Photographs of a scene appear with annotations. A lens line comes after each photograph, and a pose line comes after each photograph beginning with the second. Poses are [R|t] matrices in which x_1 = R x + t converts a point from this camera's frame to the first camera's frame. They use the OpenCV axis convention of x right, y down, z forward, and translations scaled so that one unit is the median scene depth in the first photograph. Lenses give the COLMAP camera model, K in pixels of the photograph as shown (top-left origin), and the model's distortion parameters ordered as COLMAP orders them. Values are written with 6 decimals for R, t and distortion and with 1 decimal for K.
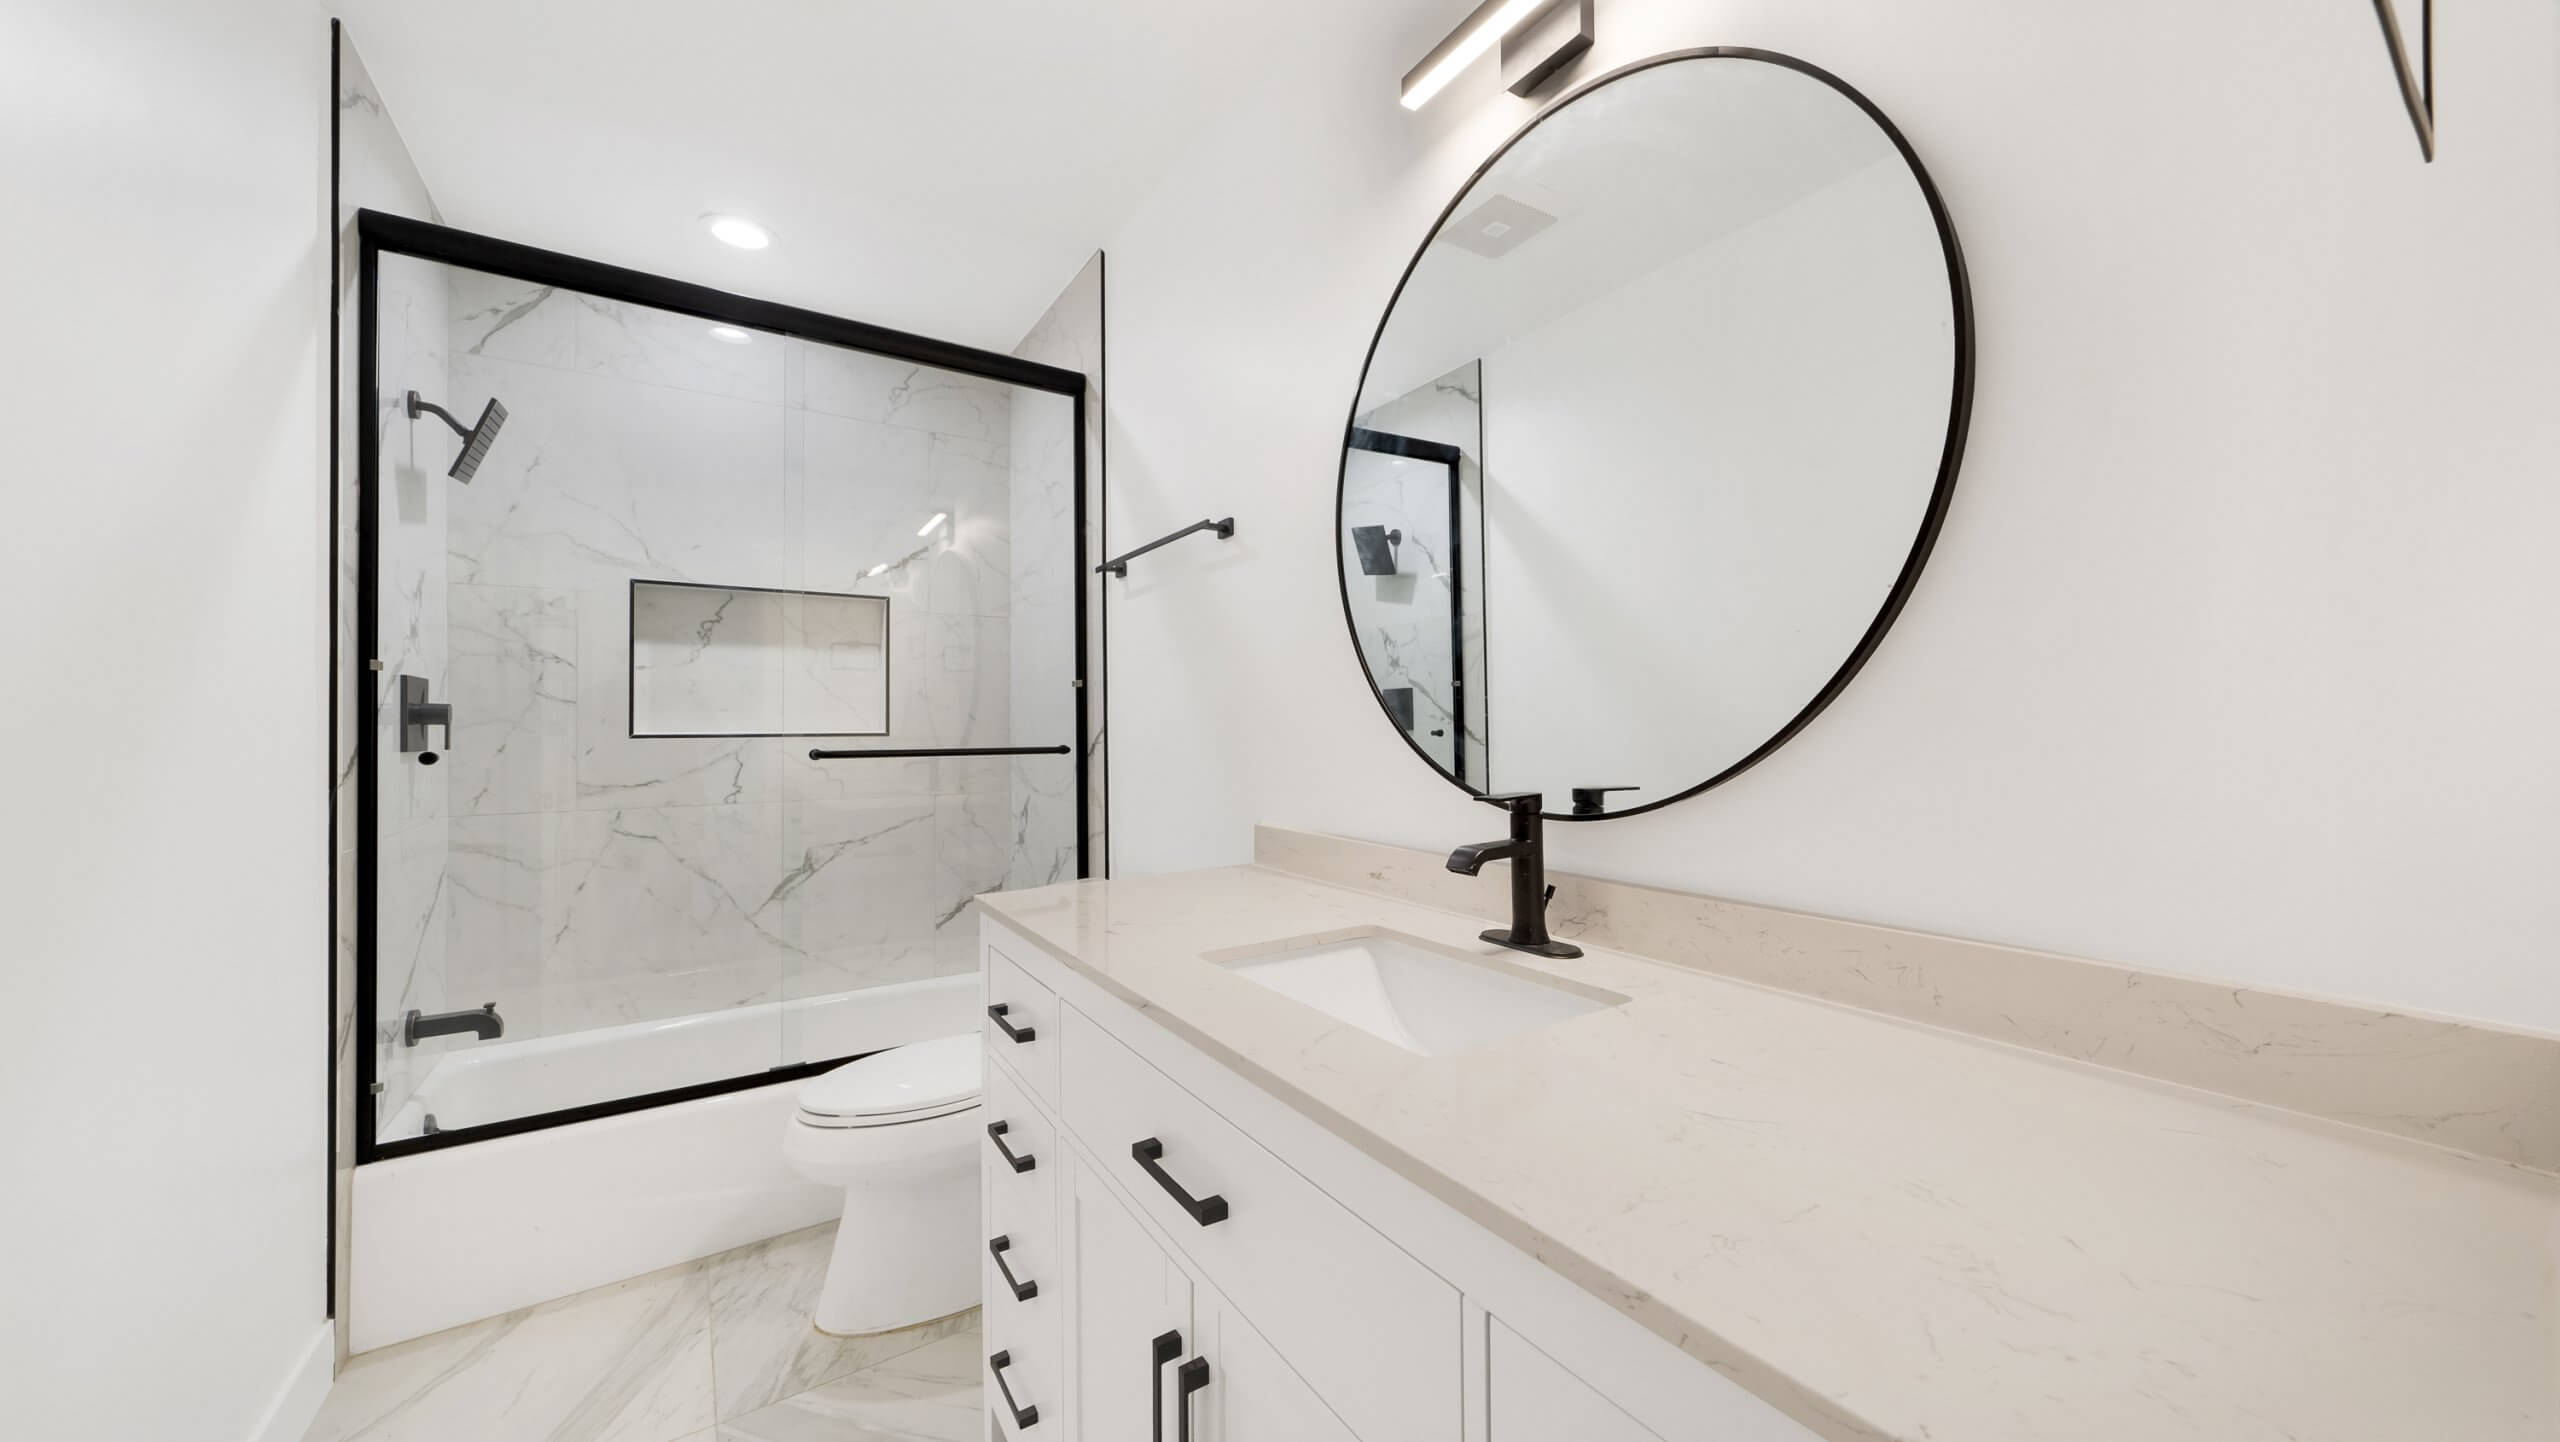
lens RADIAL K [[909.1, 0, 1322.2], [0, 909.1, 713.4], [0, 0, 1]] dist [-0.003885, -0.000169]
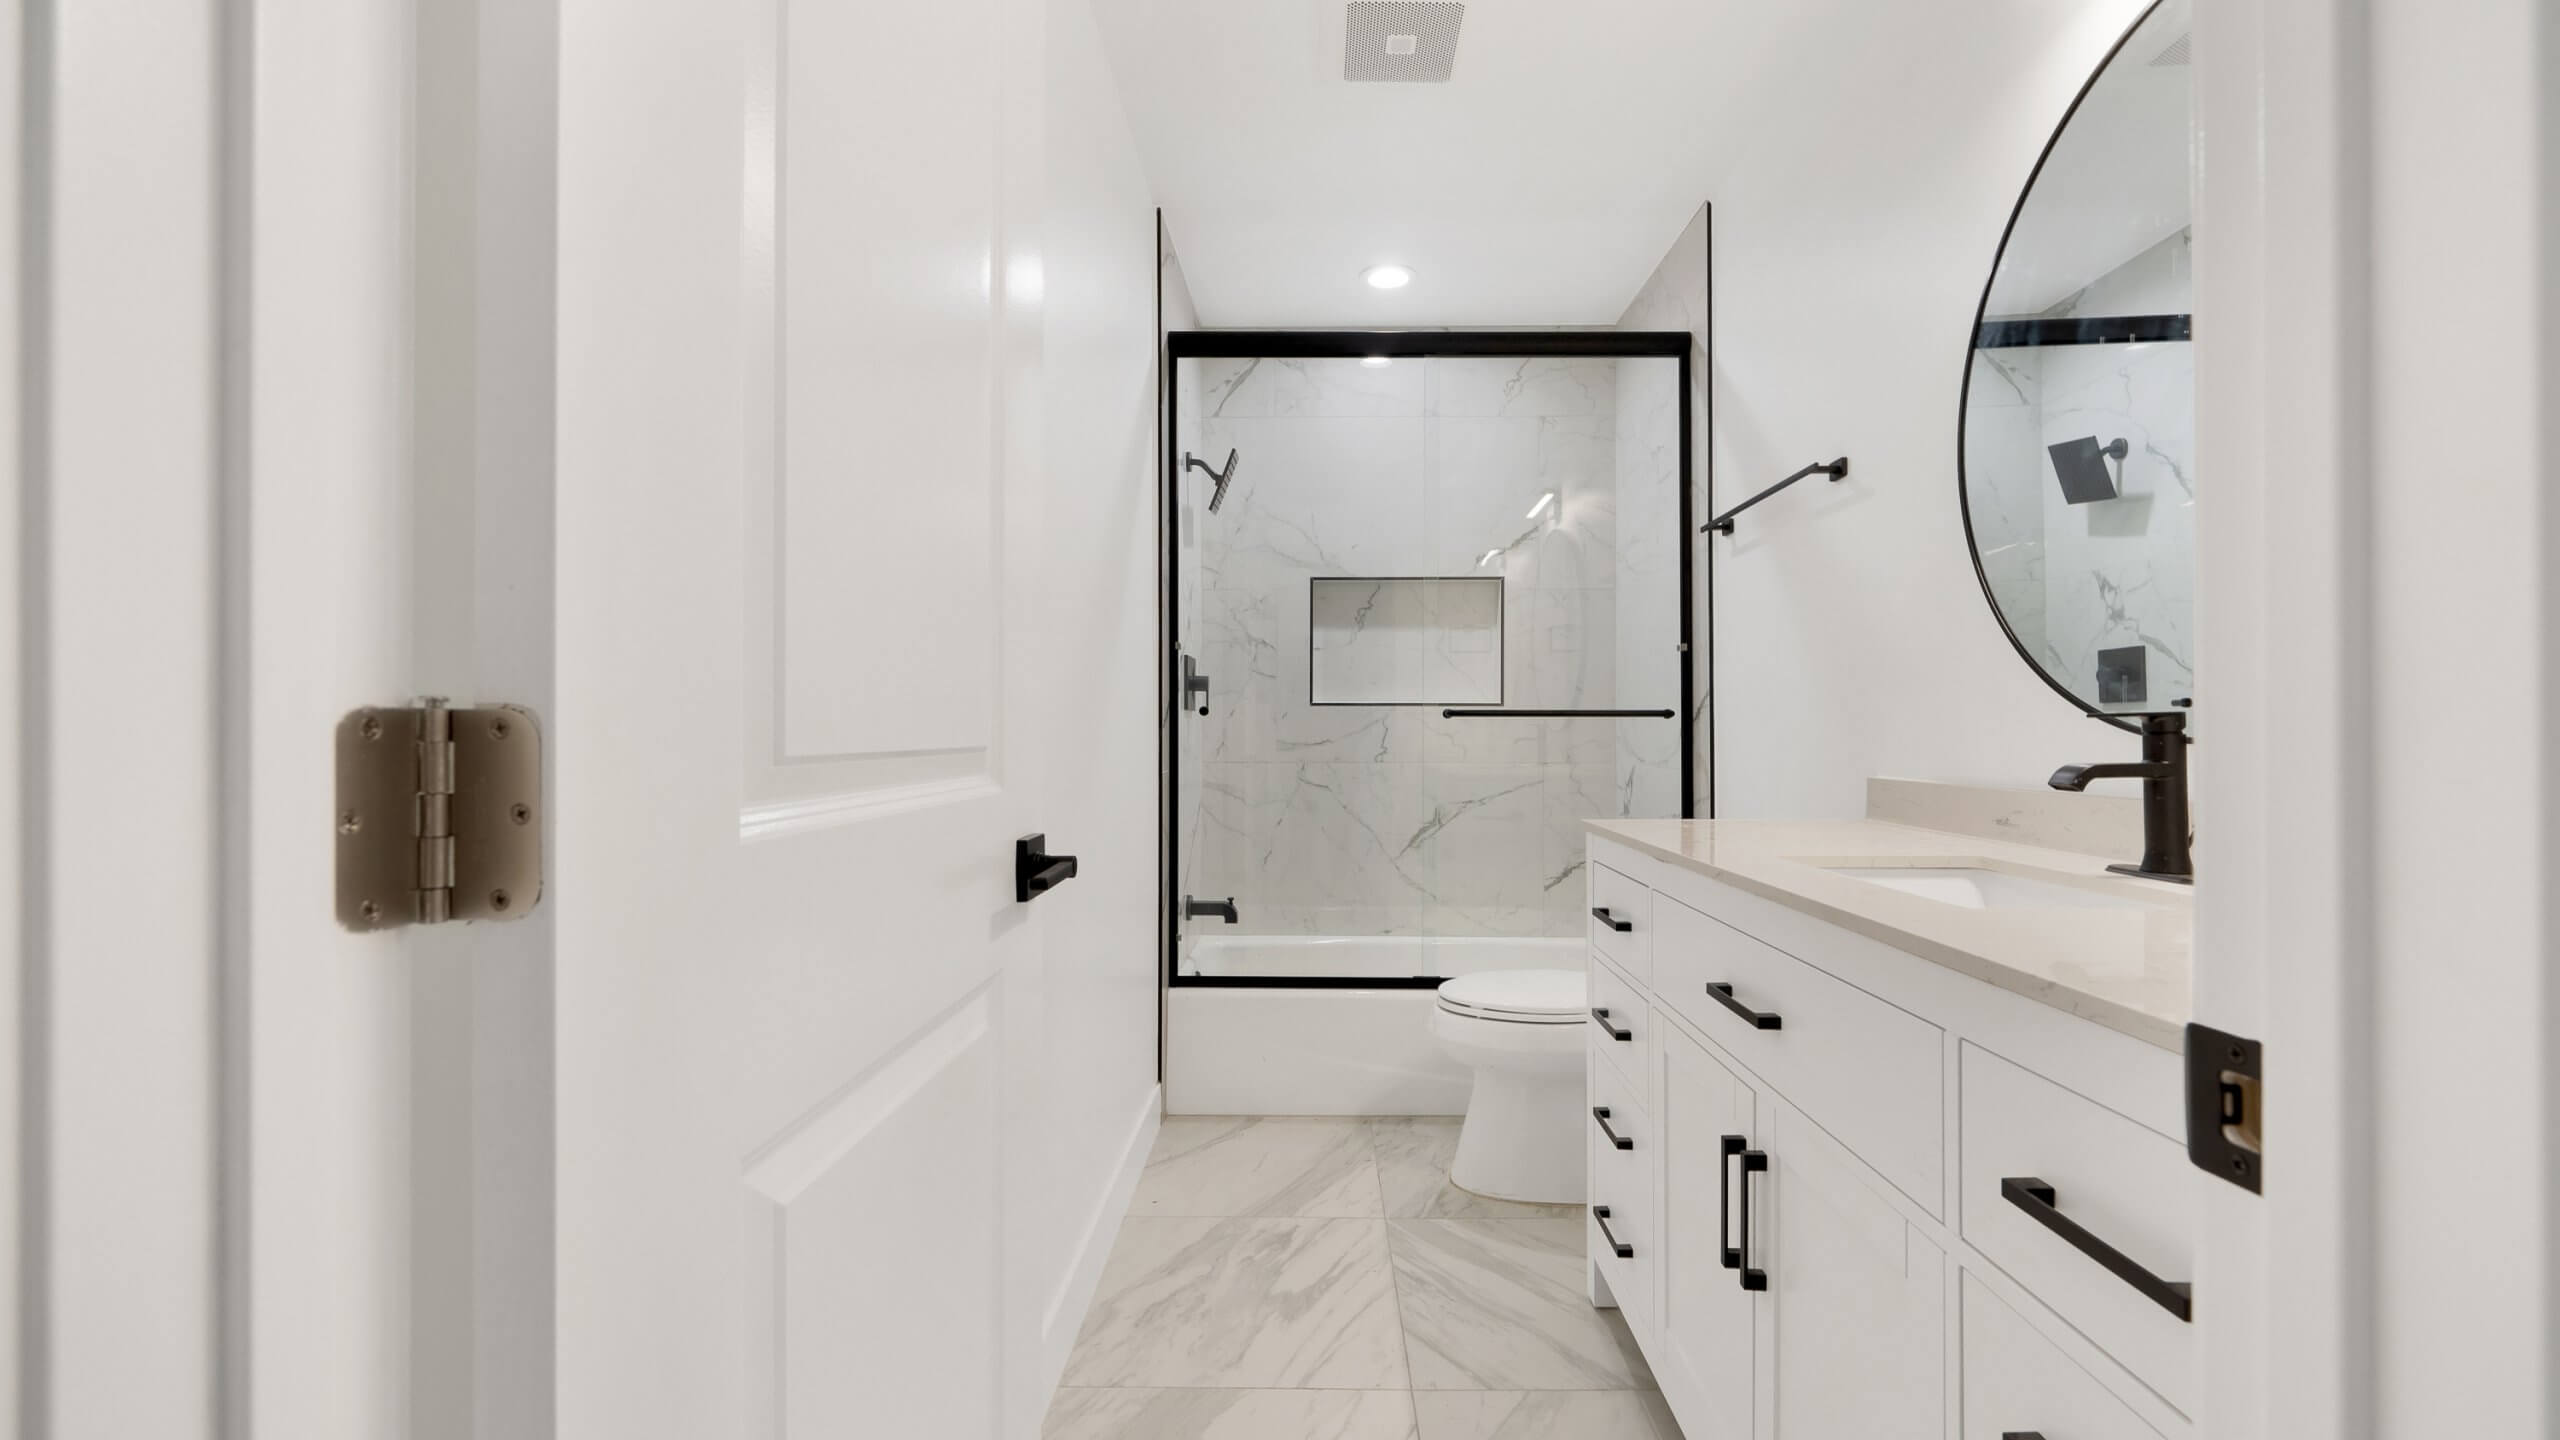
lens RADIAL K [[1040.8, 0, 1280.0], [0, 1040.8, 720.0], [0, 0, 1]] dist [-0.006033, -0.000034]
pose [[0.798509, 0.003982, -0.601969, 0.063766], [-0.000174, 0.999980, 0.006384, 0.040145], [0.601983, -0.004994, 0.798494, -0.171040]]
